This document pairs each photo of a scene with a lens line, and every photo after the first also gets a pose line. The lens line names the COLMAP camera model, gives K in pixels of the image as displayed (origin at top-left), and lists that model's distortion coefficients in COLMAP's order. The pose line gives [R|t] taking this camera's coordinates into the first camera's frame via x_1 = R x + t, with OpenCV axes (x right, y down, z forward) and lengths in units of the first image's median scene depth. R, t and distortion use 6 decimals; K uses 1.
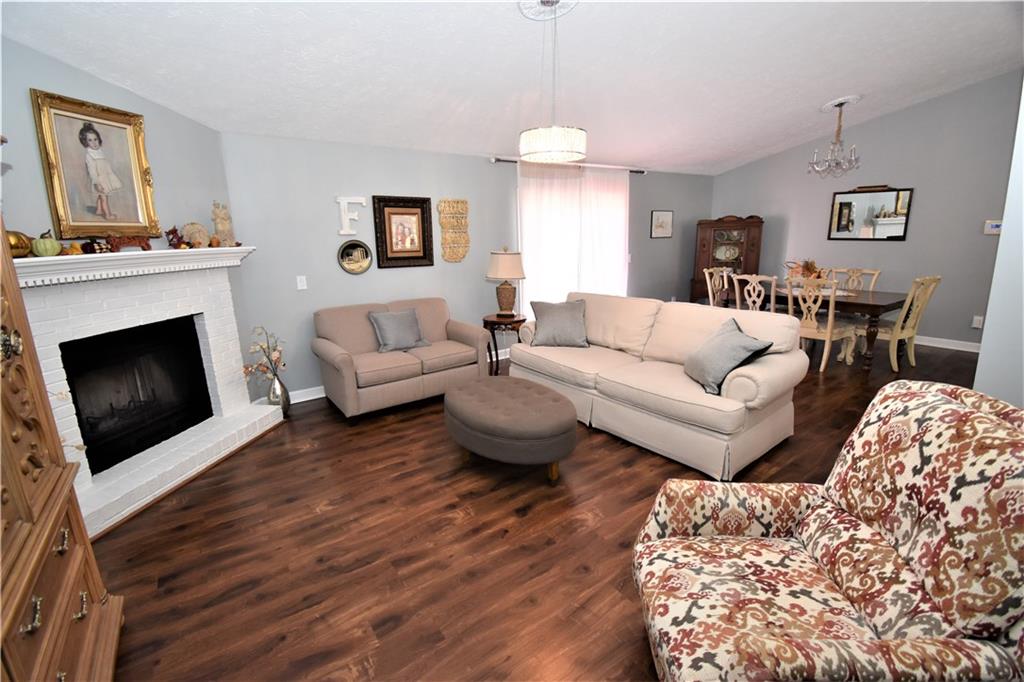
lens RADIAL K [[451.1, 0, 515.5], [0, 451.1, 337.5], [0, 0, 1]] dist [0.013796, -0.021370]
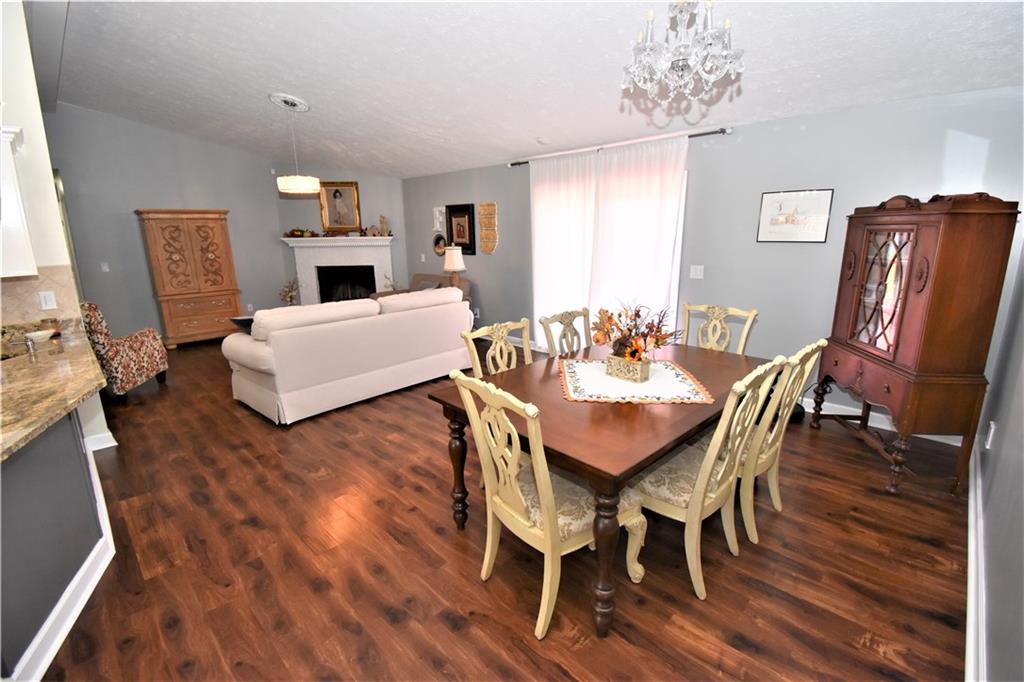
lens RADIAL K [[451.1, 0, 515.1], [0, 451.1, 338.9], [0, 0, 1]] dist [0.013796, -0.021370]
pose [[0.177048, 0.249940, -0.951937, 1.571605], [-0.210639, 0.954428, 0.211418, -0.311795], [0.961398, 0.163084, 0.221626, 1.172900]]
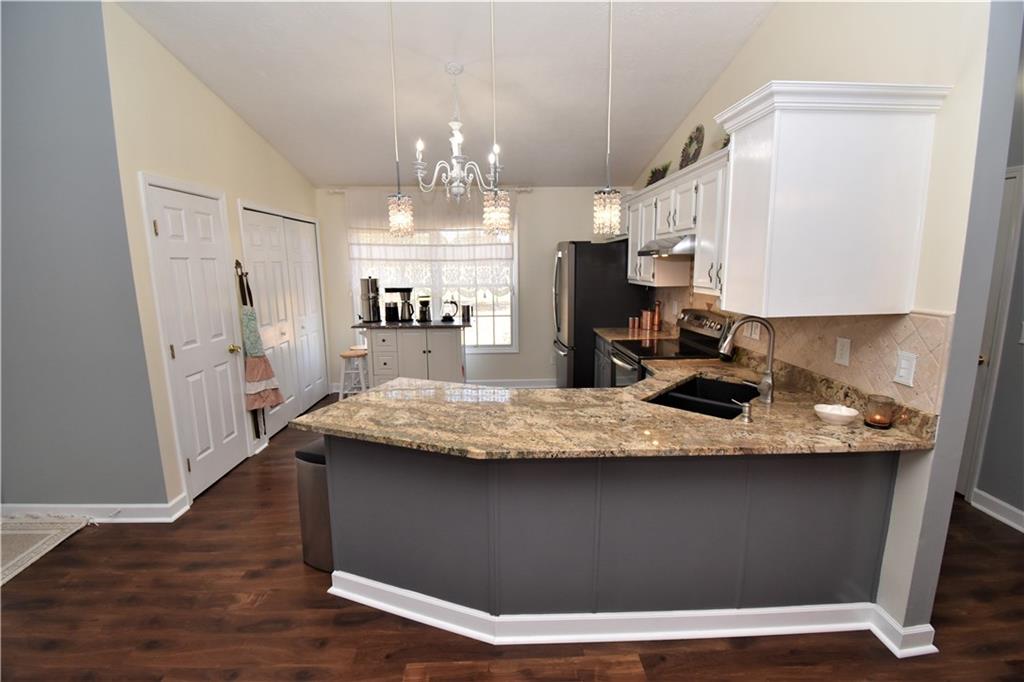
lens RADIAL K [[451.1, 0, 514.9], [0, 451.1, 339.7], [0, 0, 1]] dist [0.013796, -0.021370]
pose [[-0.830892, -0.056595, 0.553548, 0.680889], [0.154460, 0.932258, 0.327164, -0.270235], [-0.534565, 0.357340, -0.765865, 1.085218]]
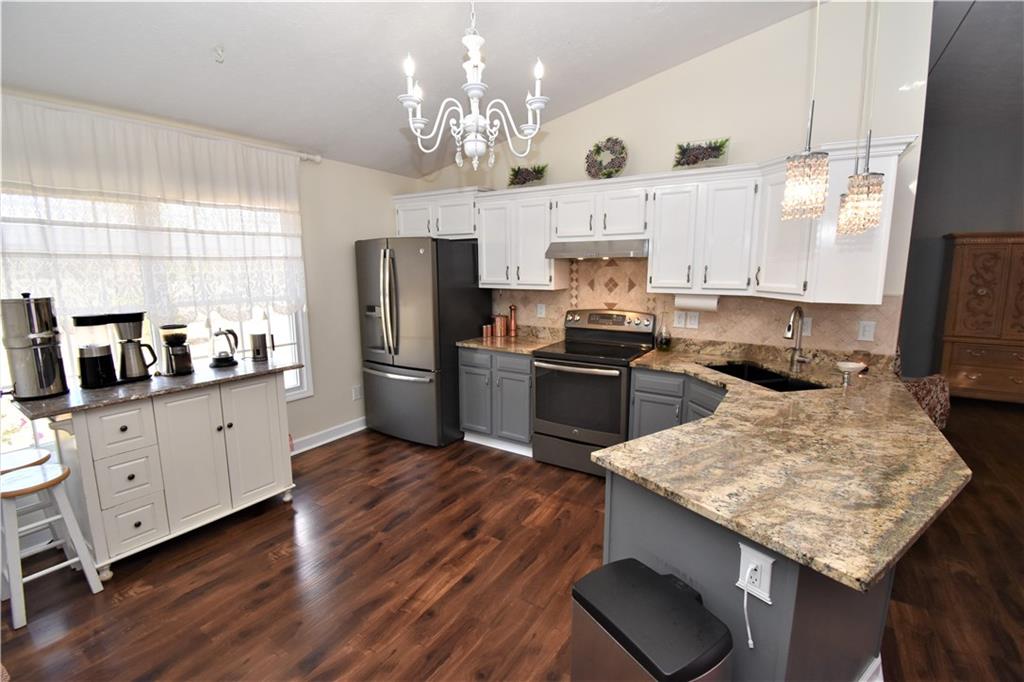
lens RADIAL K [[451.1, 0, 514.5], [0, 451.1, 337.9], [0, 0, 1]] dist [0.013796, -0.021370]
pose [[-0.928089, 0.088356, -0.361723, 1.446791], [-0.053728, 0.929497, 0.364896, -0.259960], [0.368462, 0.358090, -0.857909, 0.952161]]
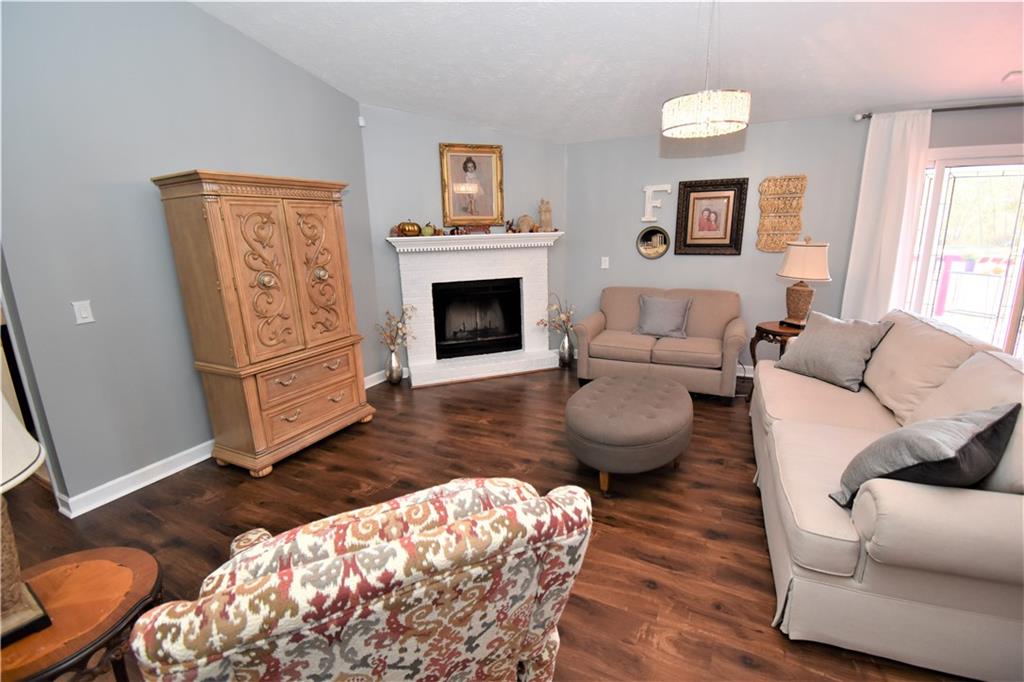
lens RADIAL K [[451.1, 0, 513.9], [0, 451.1, 339.6], [0, 0, 1]] dist [0.013796, -0.021370]
pose [[0.467760, 0.222101, -0.855495, 0.550205], [-0.179498, 0.971613, 0.154103, -0.075532], [0.865437, 0.081477, 0.494349, 0.260738]]
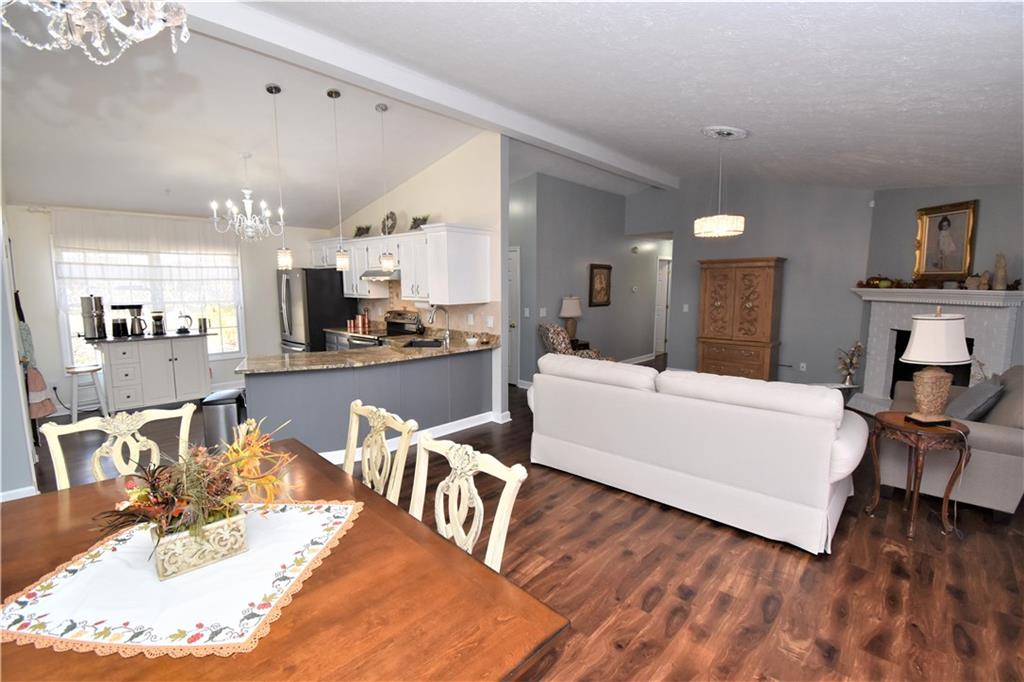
lens RADIAL K [[451.1, 0, 515.6], [0, 451.1, 337.5], [0, 0, 1]] dist [0.013796, -0.021370]
pose [[-0.980158, 0.050290, -0.191733, 0.790500], [-0.017236, 0.941994, 0.335187, -0.438276], [0.197468, 0.331841, -0.922436, 1.812718]]
